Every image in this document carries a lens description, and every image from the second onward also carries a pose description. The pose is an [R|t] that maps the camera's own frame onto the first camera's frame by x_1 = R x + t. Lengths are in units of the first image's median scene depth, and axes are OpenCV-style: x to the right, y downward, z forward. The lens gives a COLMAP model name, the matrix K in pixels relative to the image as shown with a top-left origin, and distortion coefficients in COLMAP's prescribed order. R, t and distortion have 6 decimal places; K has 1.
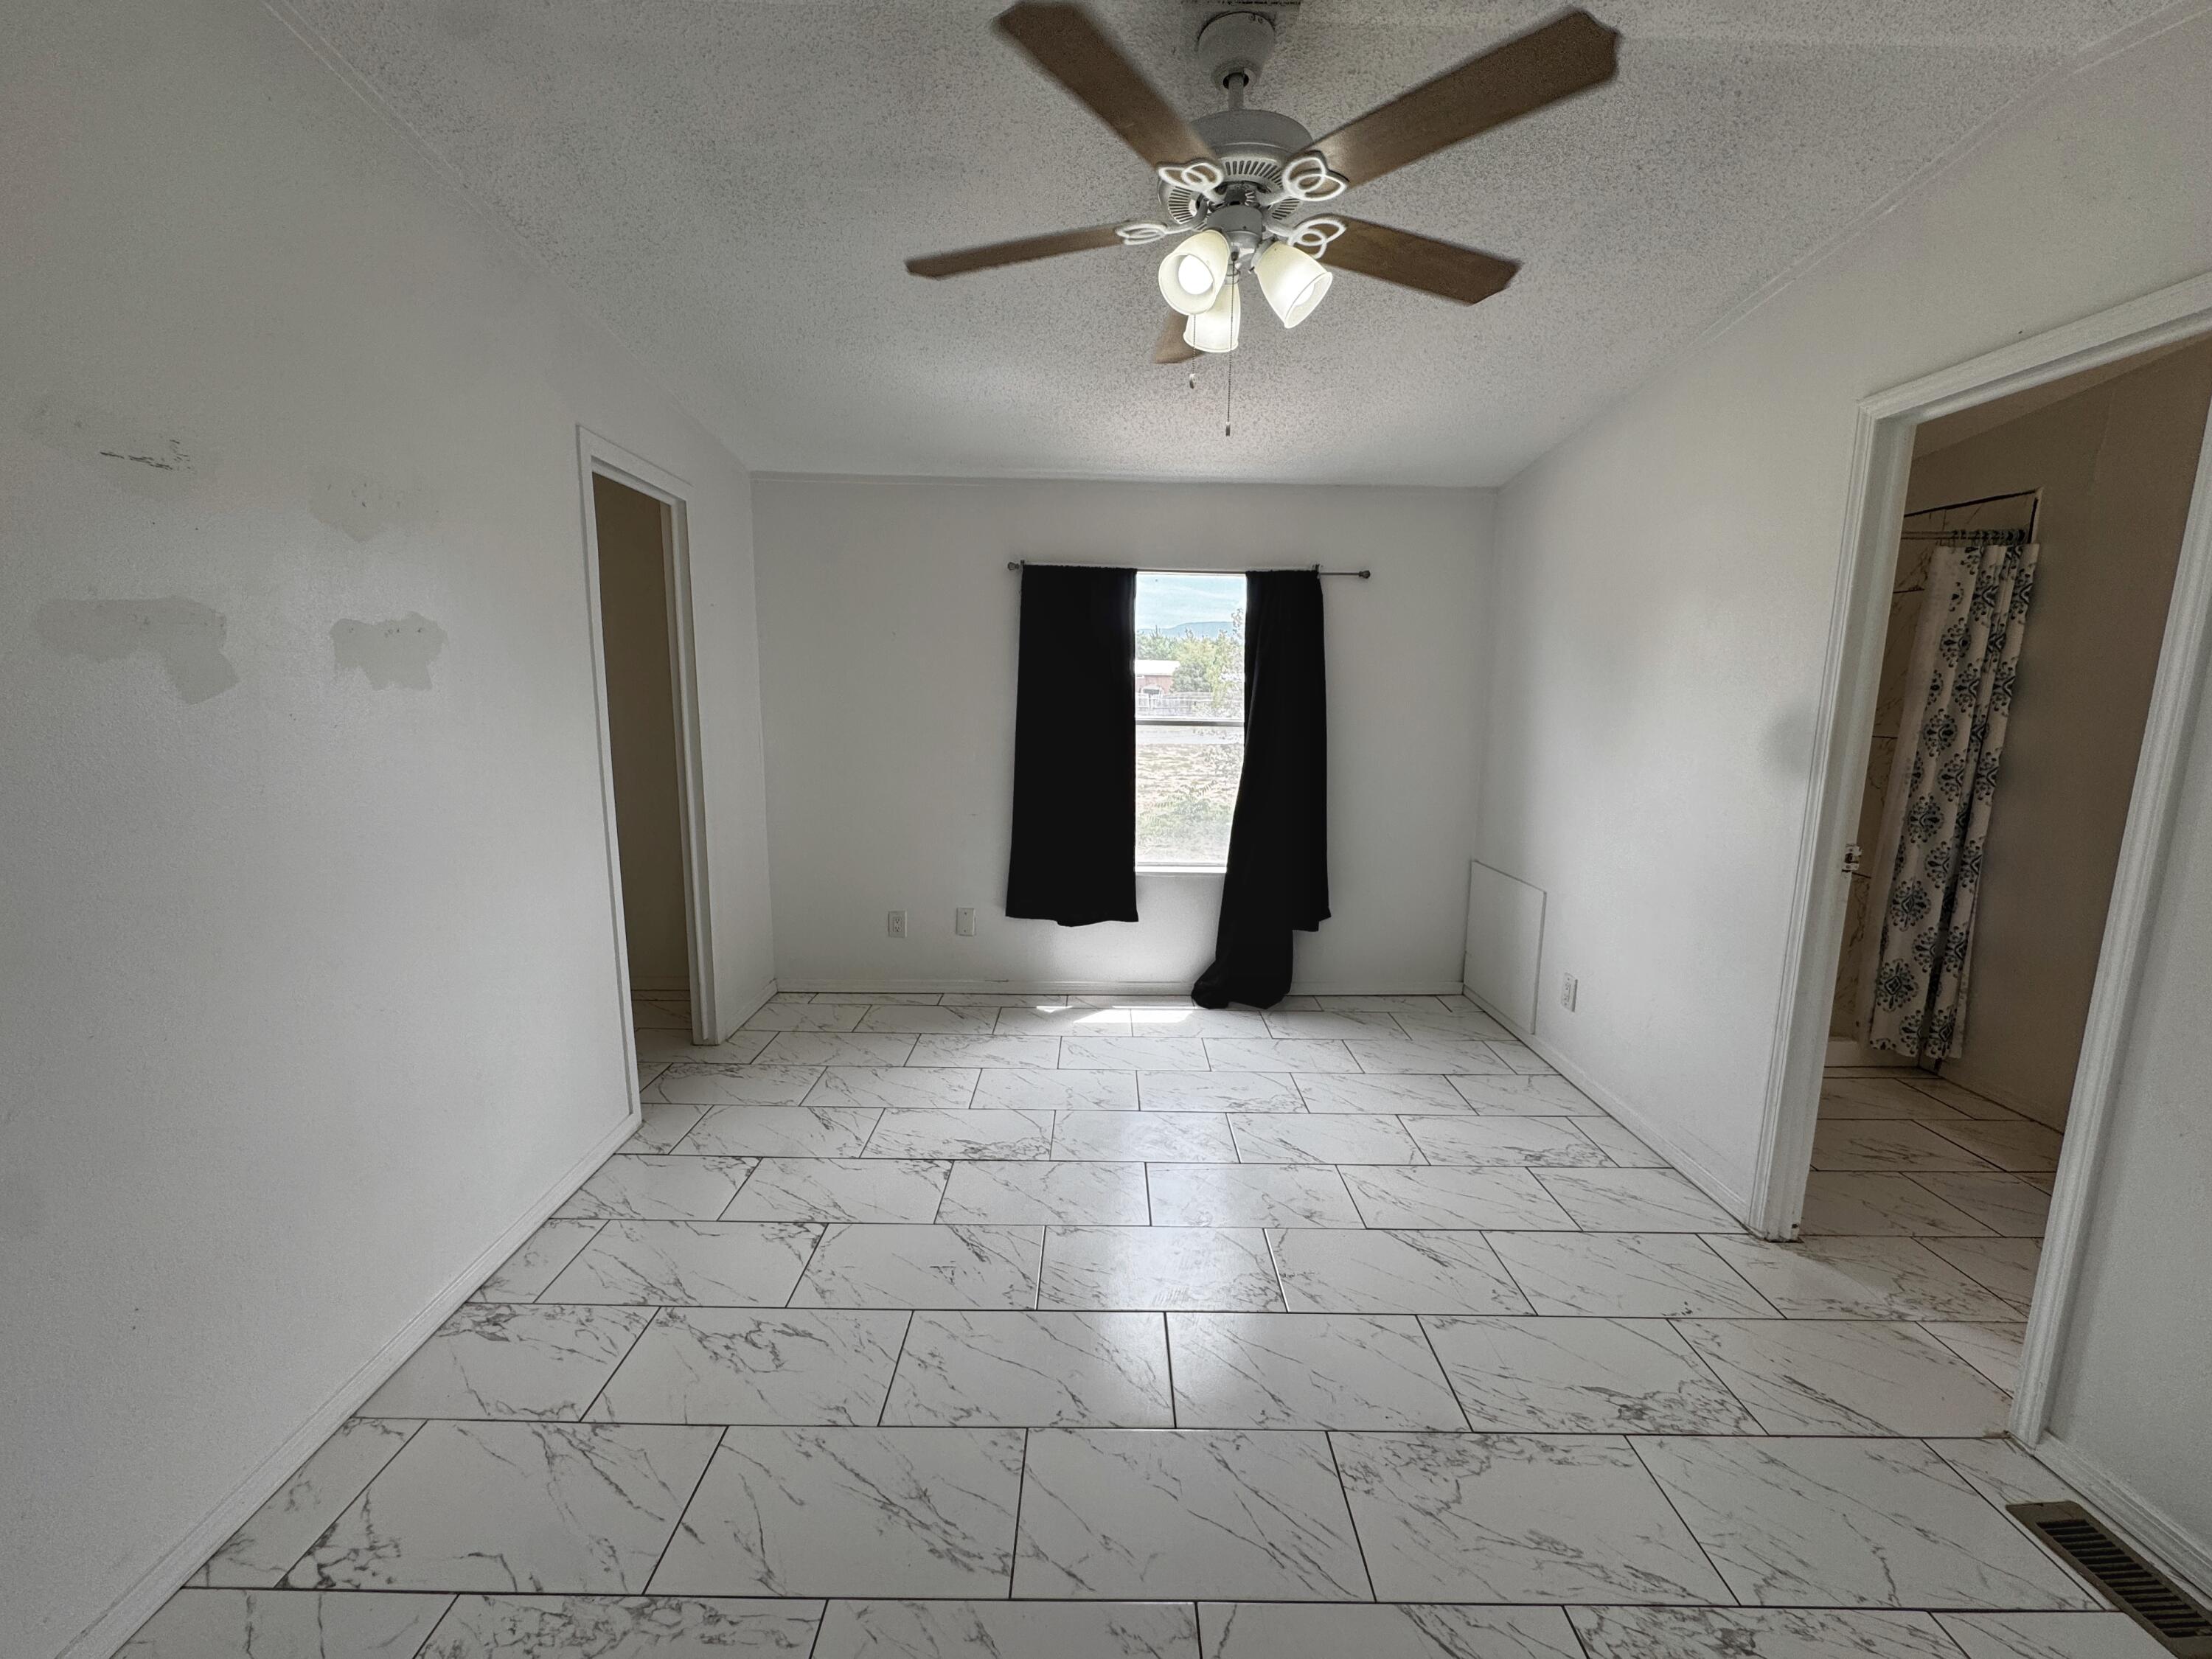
lens RADIAL K [[884.2, 0, 1106.0], [0, 884.2, 821.5], [0, 0, 1]] dist [-0.004348, 0.000673]
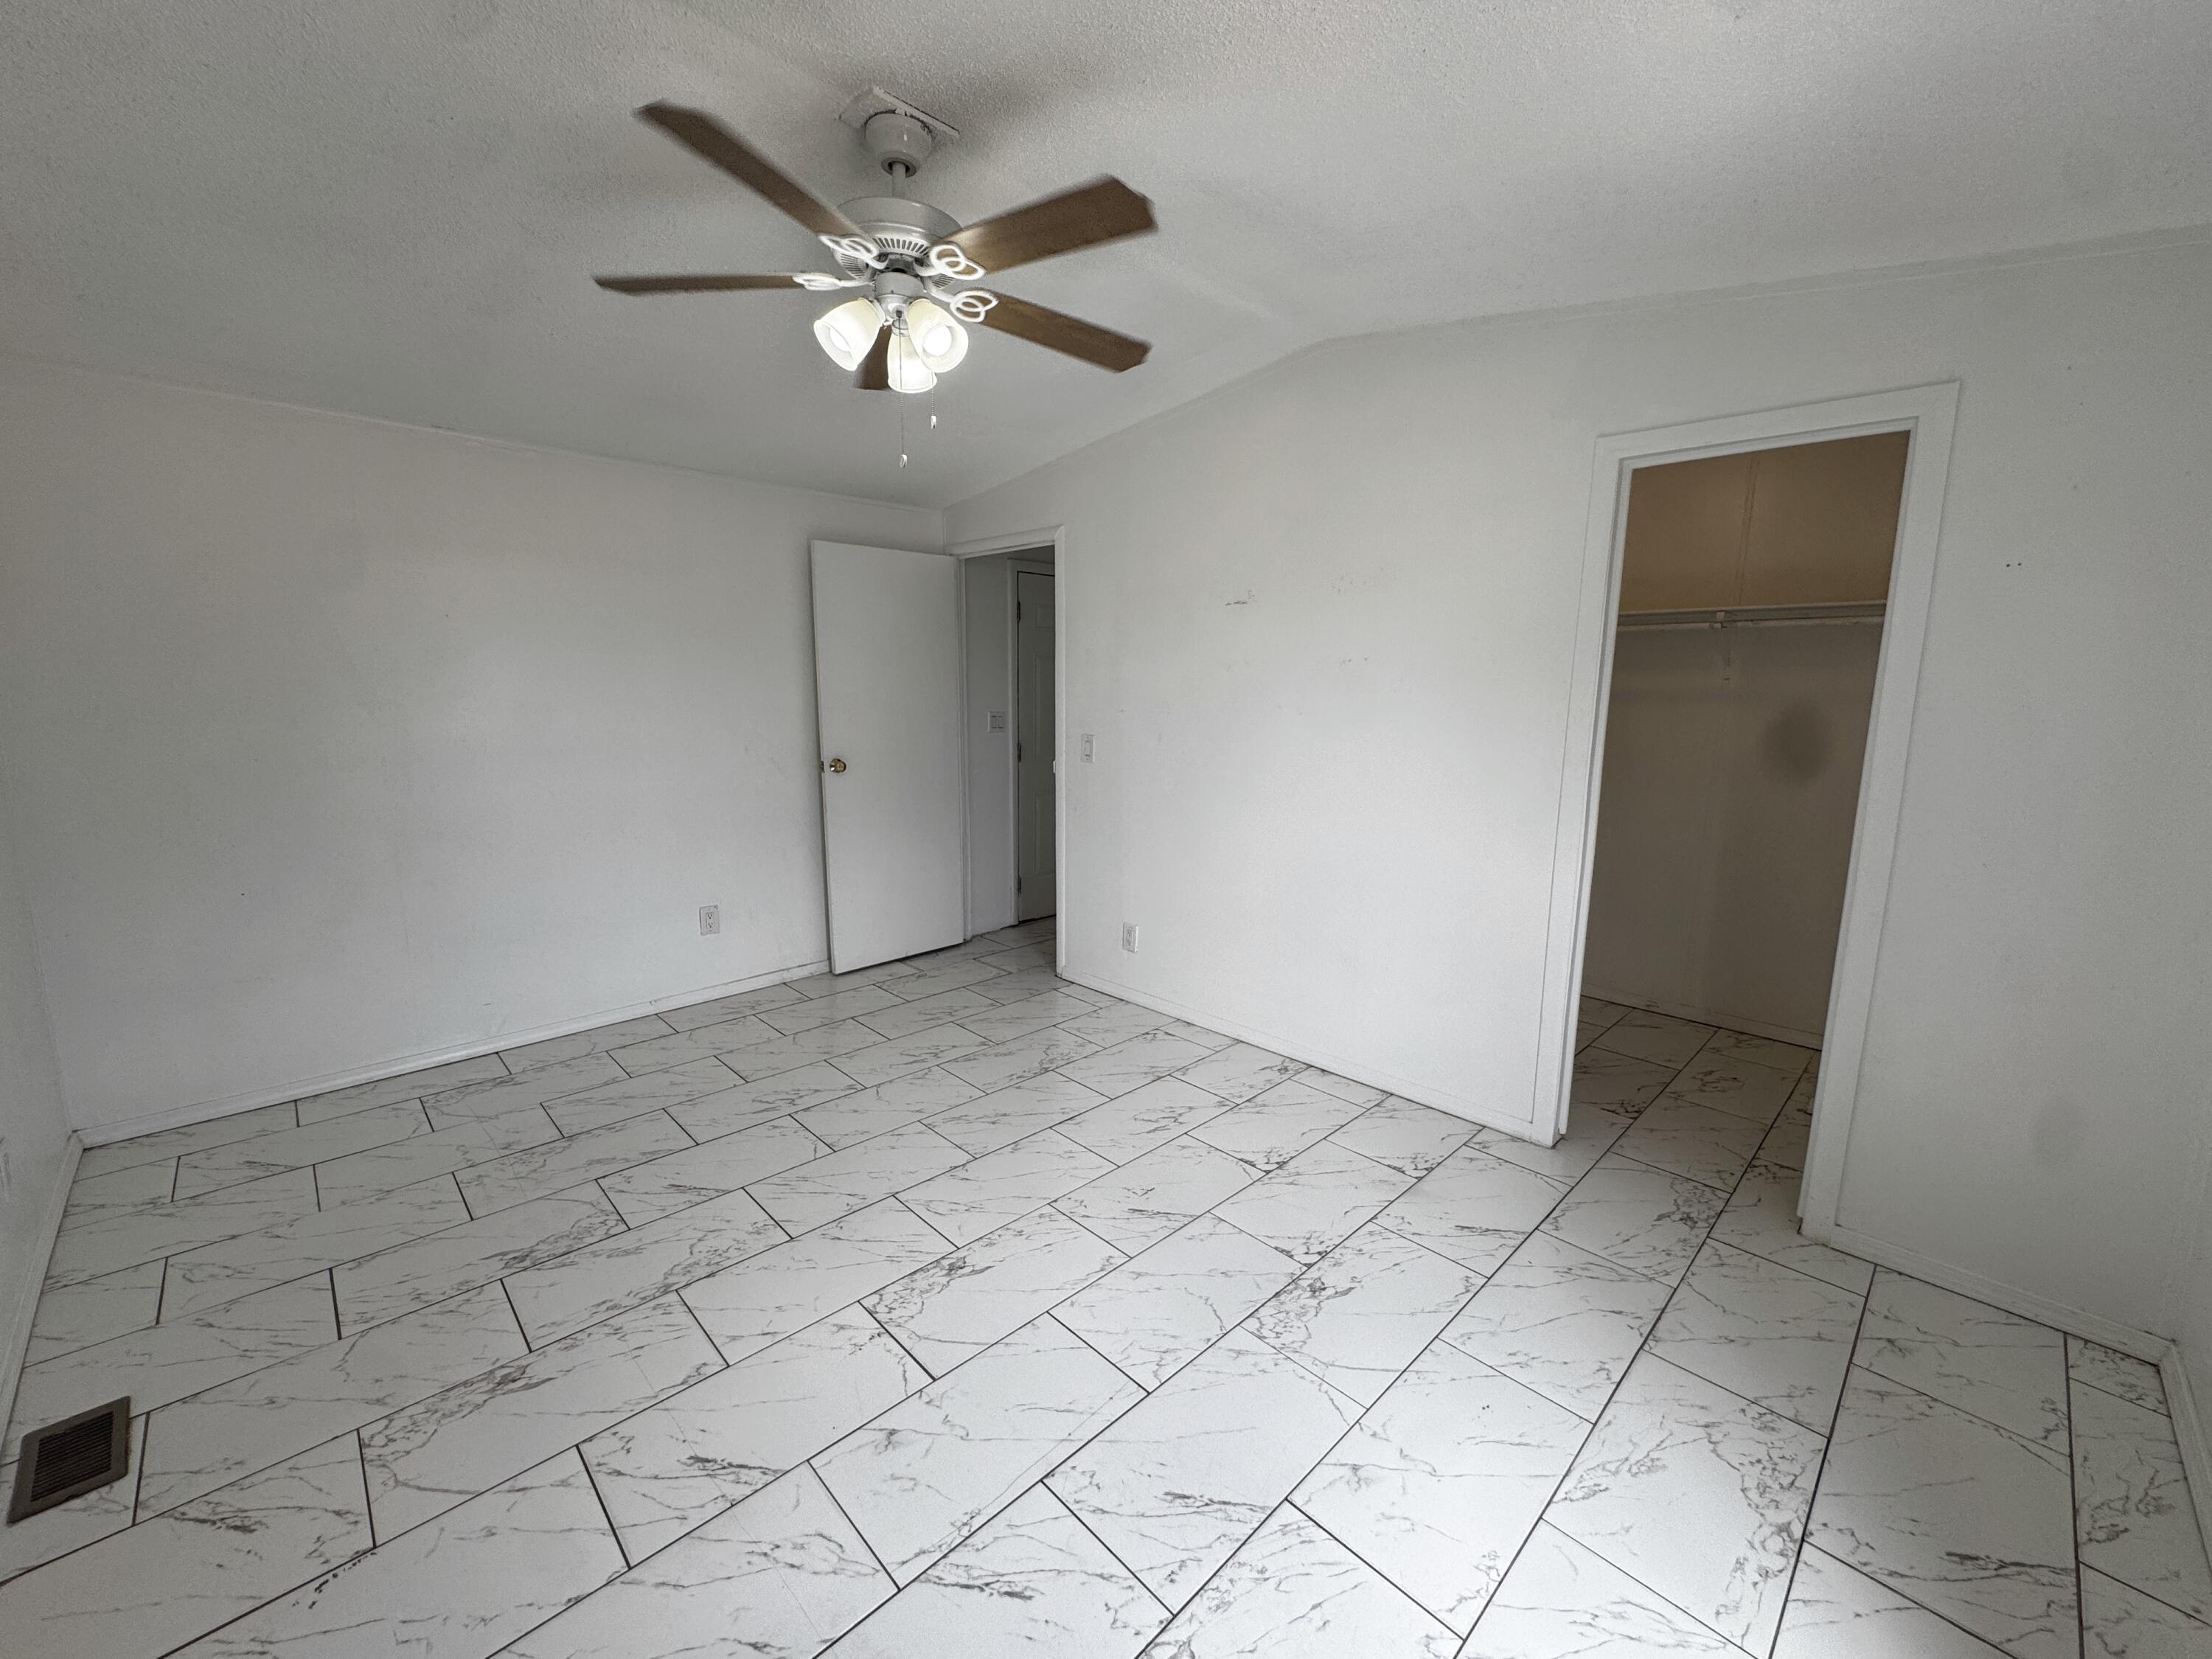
lens RADIAL K [[884.2, 0, 1104.5], [0, 884.2, 821.1], [0, 0, 1]] dist [-0.004348, 0.000673]
pose [[-0.722303, 0.083539, -0.686513, 0.492195], [-0.126910, 0.959809, 0.250321, -0.195617], [0.679833, 0.267933, -0.682671, 1.314816]]
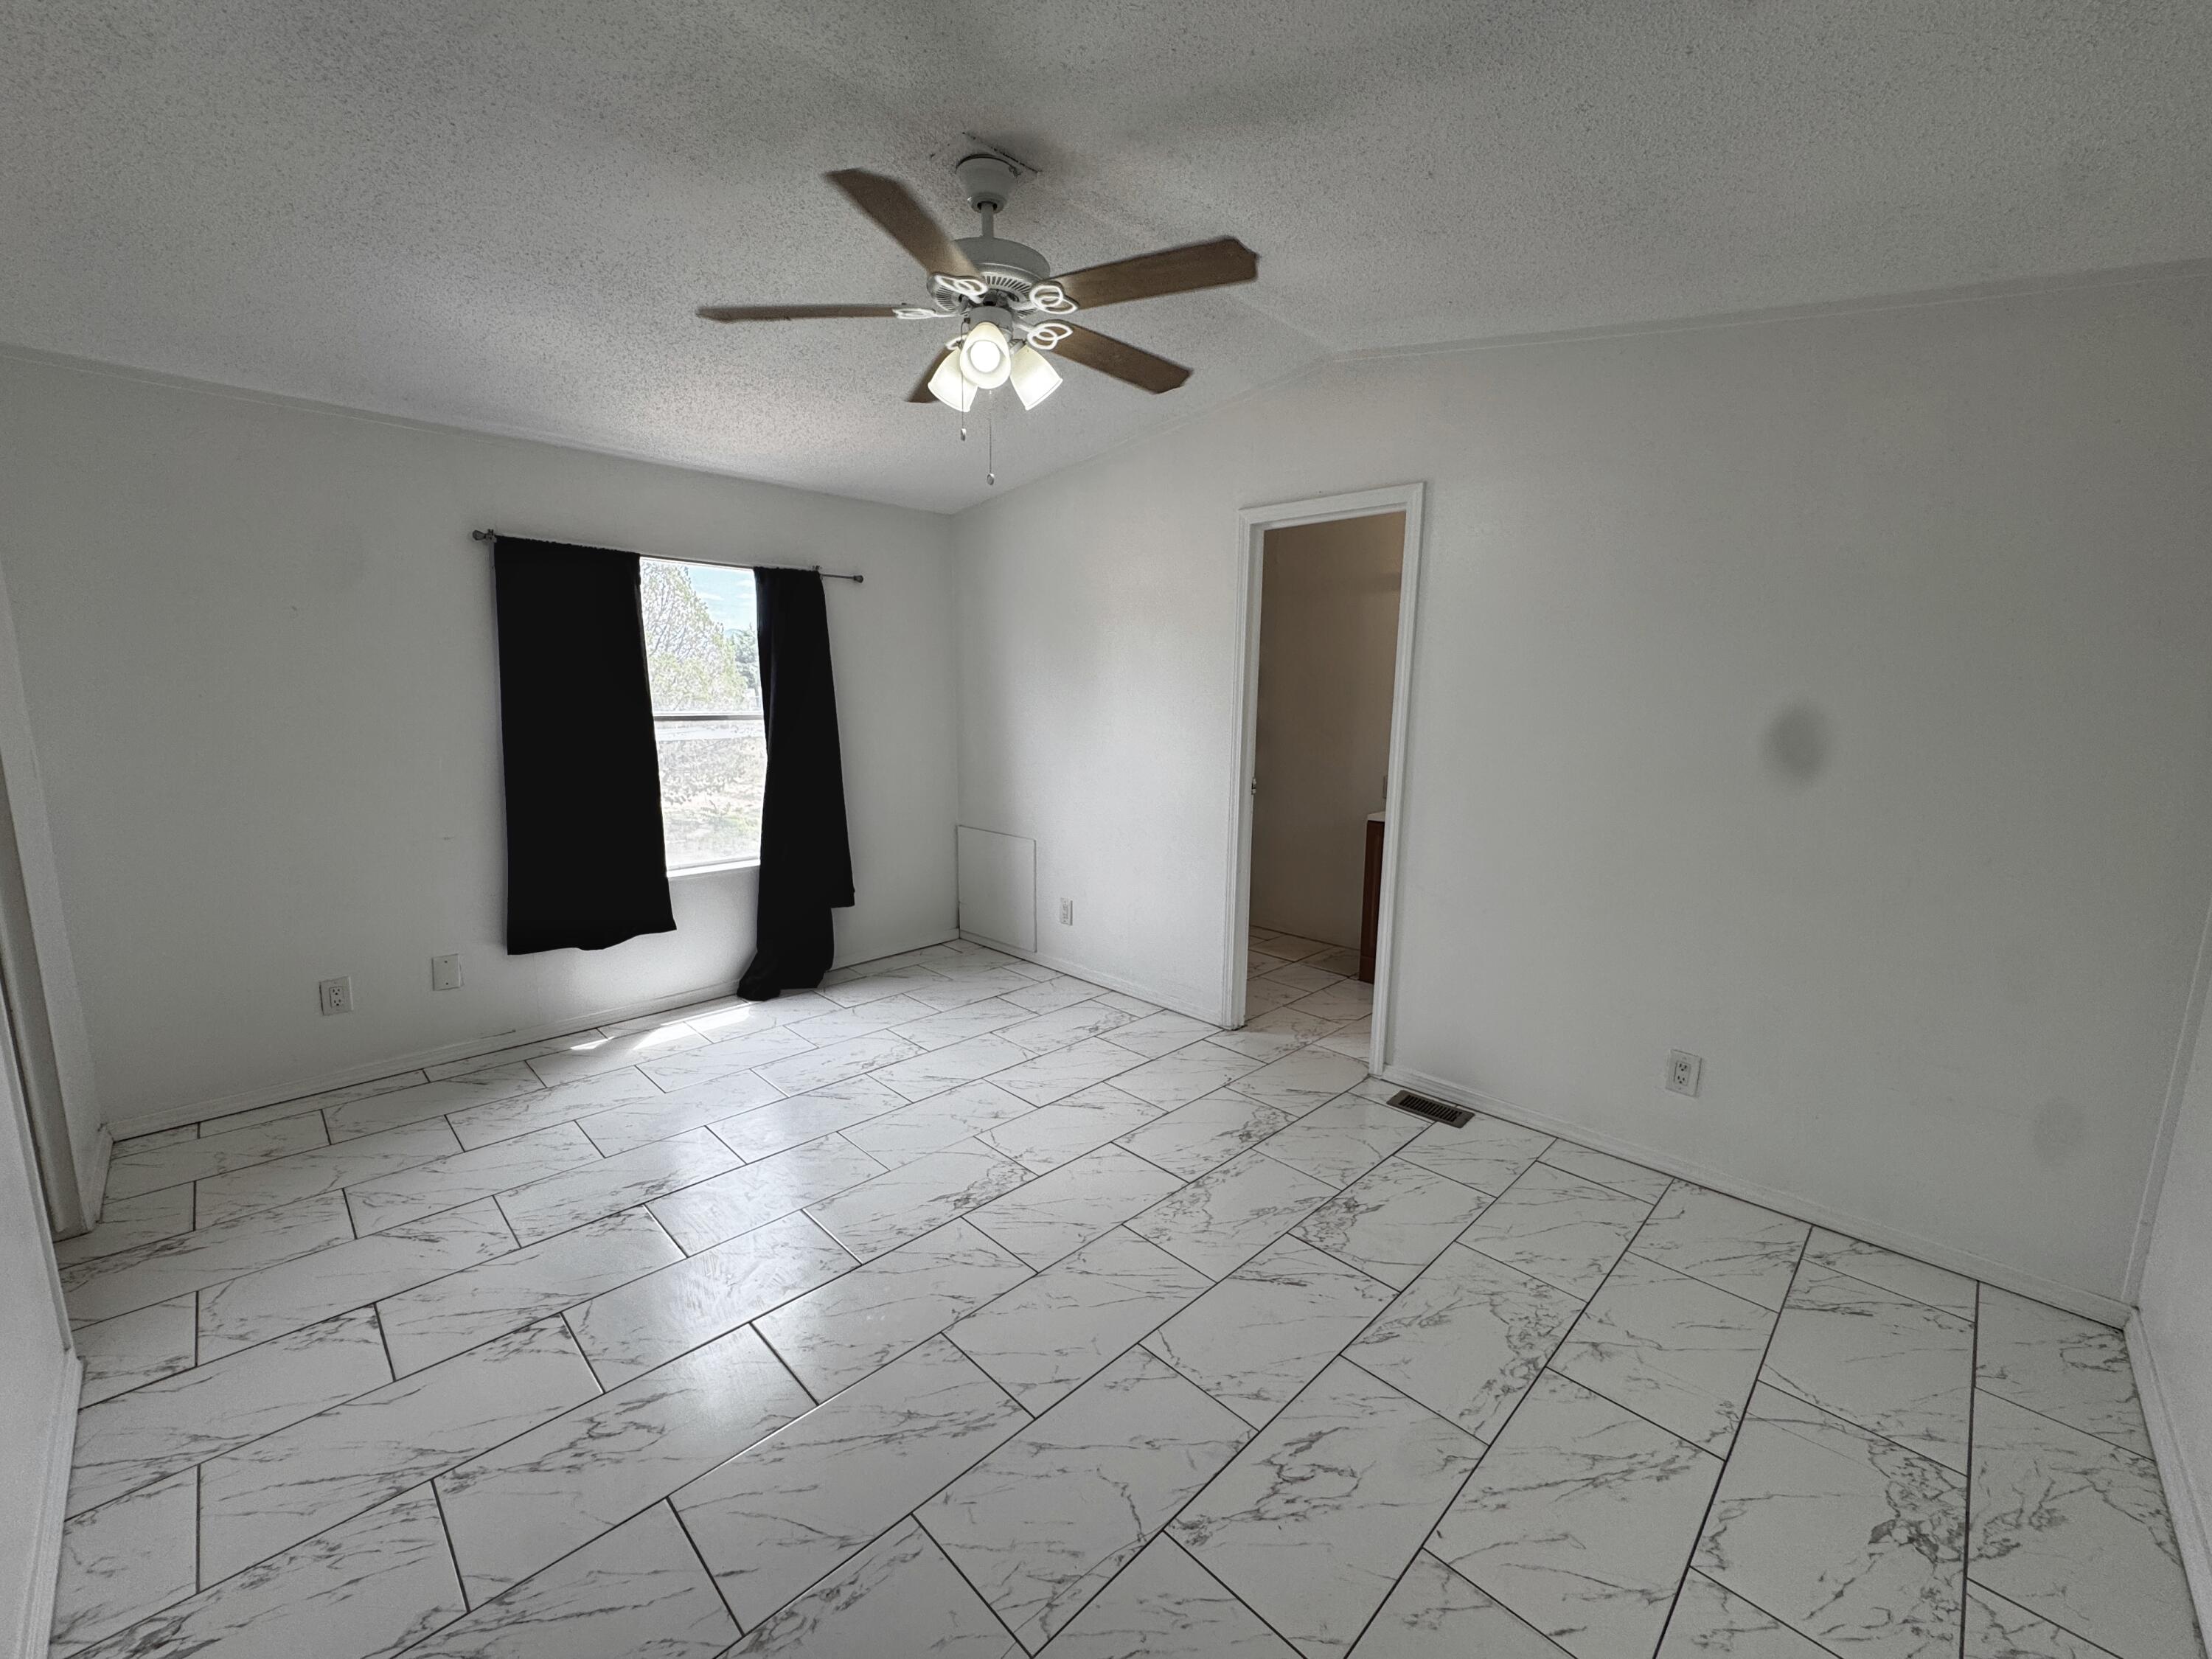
lens RADIAL K [[884.2, 0, 1103.9], [0, 884.2, 823.4], [0, 0, 1]] dist [-0.004348, 0.000673]
pose [[0.709864, -0.111340, 0.695483, -0.422249], [0.102178, 0.993260, 0.054721, -0.006664], [-0.696888, 0.032219, 0.716456, 0.006004]]
